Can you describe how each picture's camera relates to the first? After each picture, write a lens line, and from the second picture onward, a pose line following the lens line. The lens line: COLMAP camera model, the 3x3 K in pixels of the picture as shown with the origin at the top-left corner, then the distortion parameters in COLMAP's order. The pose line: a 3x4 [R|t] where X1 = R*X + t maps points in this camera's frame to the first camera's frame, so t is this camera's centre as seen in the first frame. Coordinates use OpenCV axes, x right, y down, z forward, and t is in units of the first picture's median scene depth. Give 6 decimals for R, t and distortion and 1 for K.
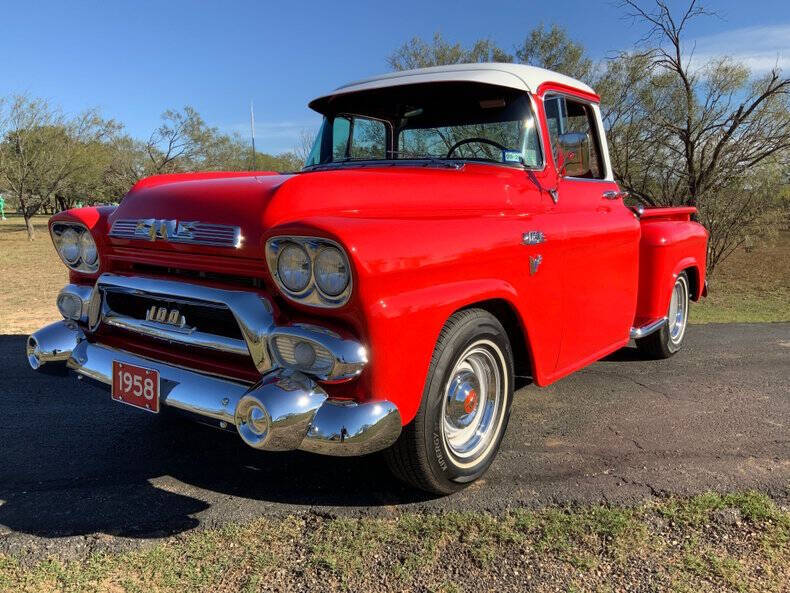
lens RADIAL K [[661.0, 0, 395.0], [0, 661.0, 296.5], [0, 0, 1]] dist [0.000293, -0.015909]
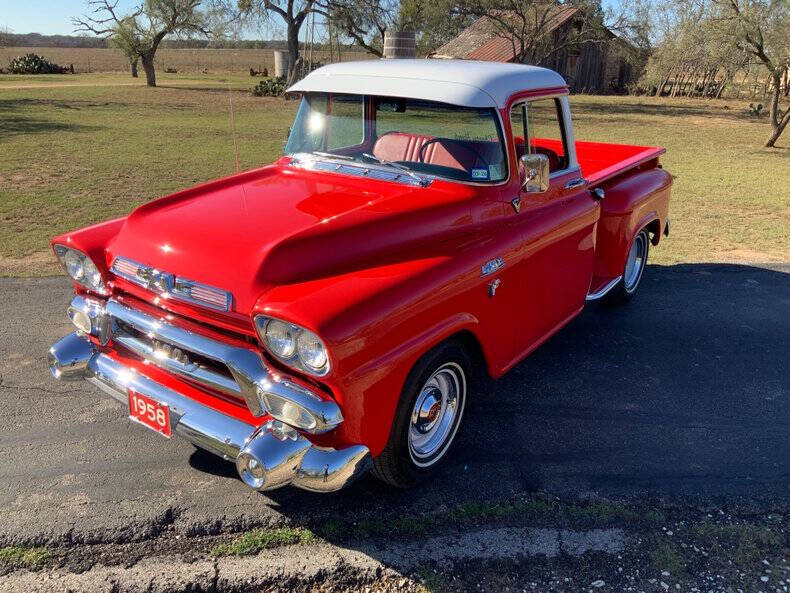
lens RADIAL K [[661.0, 0, 395.0], [0, 661.0, 296.5], [0, 0, 1]] dist [0.000293, -0.015909]
pose [[0.999740, -0.003597, 0.022537, 0.020830], [-0.001416, 0.975825, 0.218548, -0.326836], [-0.022778, -0.218523, 0.975566, -0.117643]]
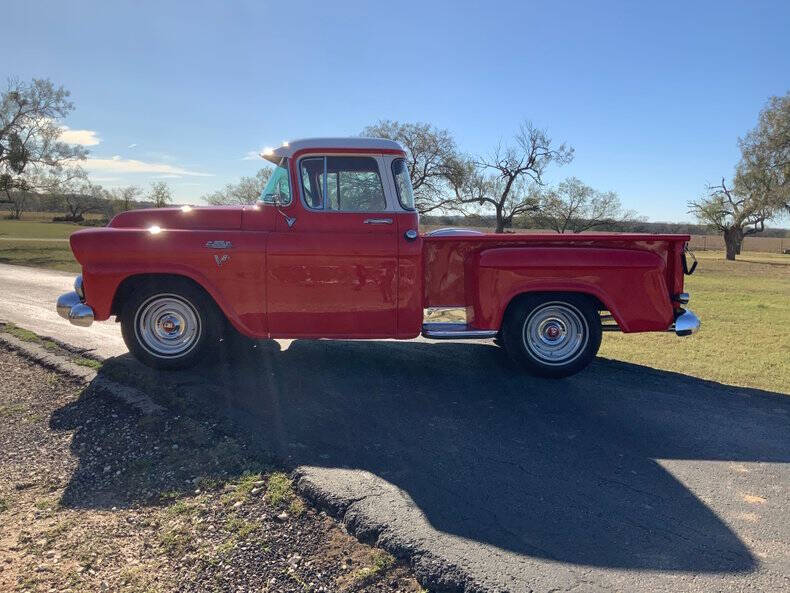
lens RADIAL K [[661.0, 0, 395.0], [0, 661.0, 296.5], [0, 0, 1]] dist [0.000293, -0.015909]
pose [[0.616051, 0.085929, -0.783006, 2.161403], [-0.125723, 0.992015, 0.009950, -0.031564], [0.777609, 0.092312, 0.621935, 0.320032]]
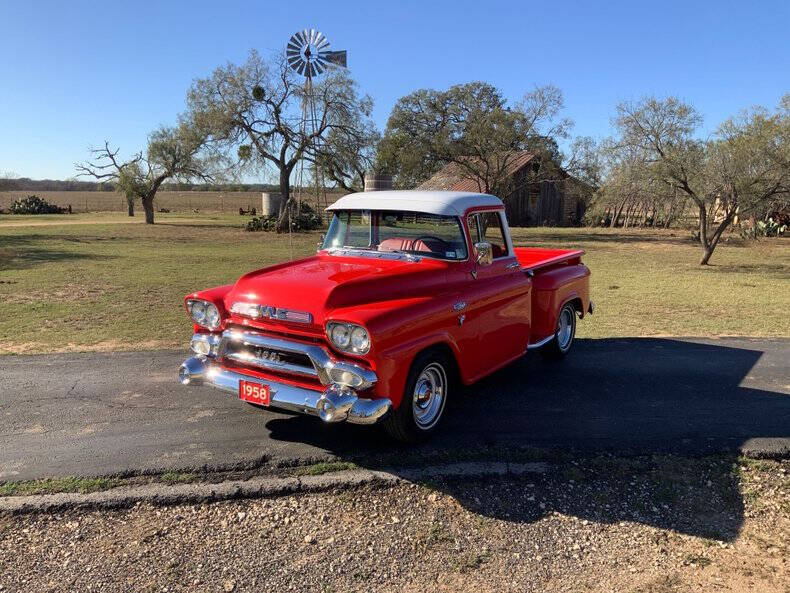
lens RADIAL K [[652.5, 0, 395.0], [0, 652.5, 296.5], [0, 0, 1]] dist [0.117866, -0.240744]
pose [[0.998272, -0.013782, 0.057118, -0.088168], [0.012554, 0.999683, 0.021803, -0.183410], [-0.057400, -0.021048, 0.998129, -0.945104]]
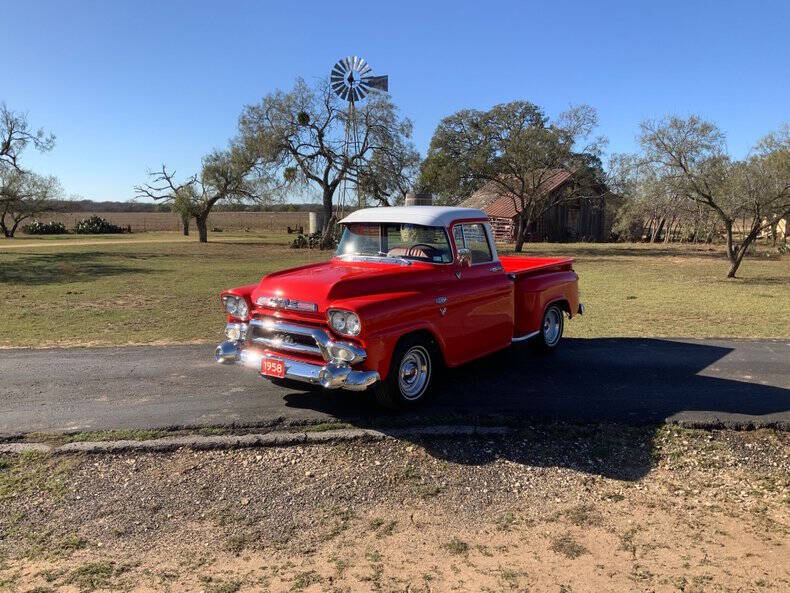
lens RADIAL K [[652.5, 0, 395.0], [0, 652.5, 296.5], [0, 0, 1]] dist [0.117866, -0.240744]
pose [[0.999807, -0.012165, -0.015438, 0.097034], [0.012066, 0.999906, -0.006501, -0.104323], [0.015515, 0.006314, 0.999860, -1.414369]]
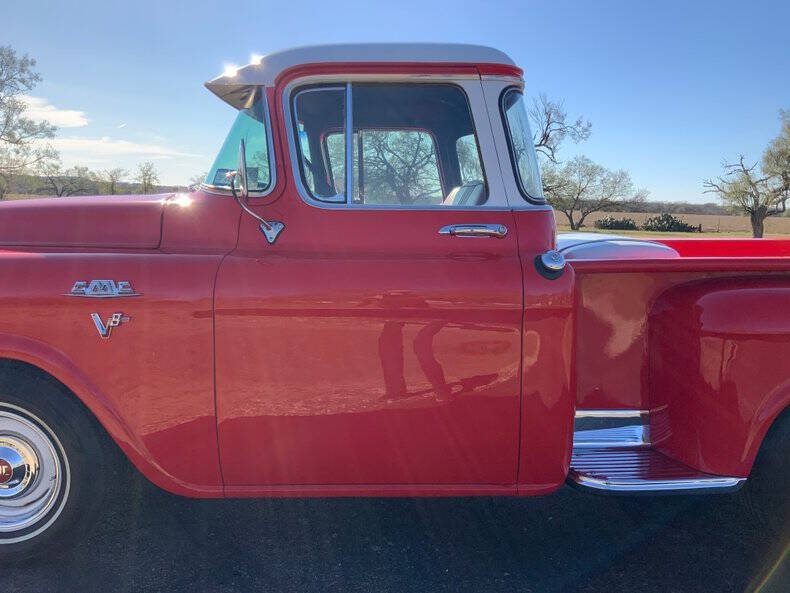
lens RADIAL K [[661.0, 0, 395.0], [0, 661.0, 296.5], [0, 0, 1]] dist [0.000293, -0.015909]
pose [[0.622337, 0.104491, -0.775744, 1.169873], [-0.119745, 0.992094, 0.037568, -0.164543], [0.773536, 0.069511, 0.629929, 0.879560]]
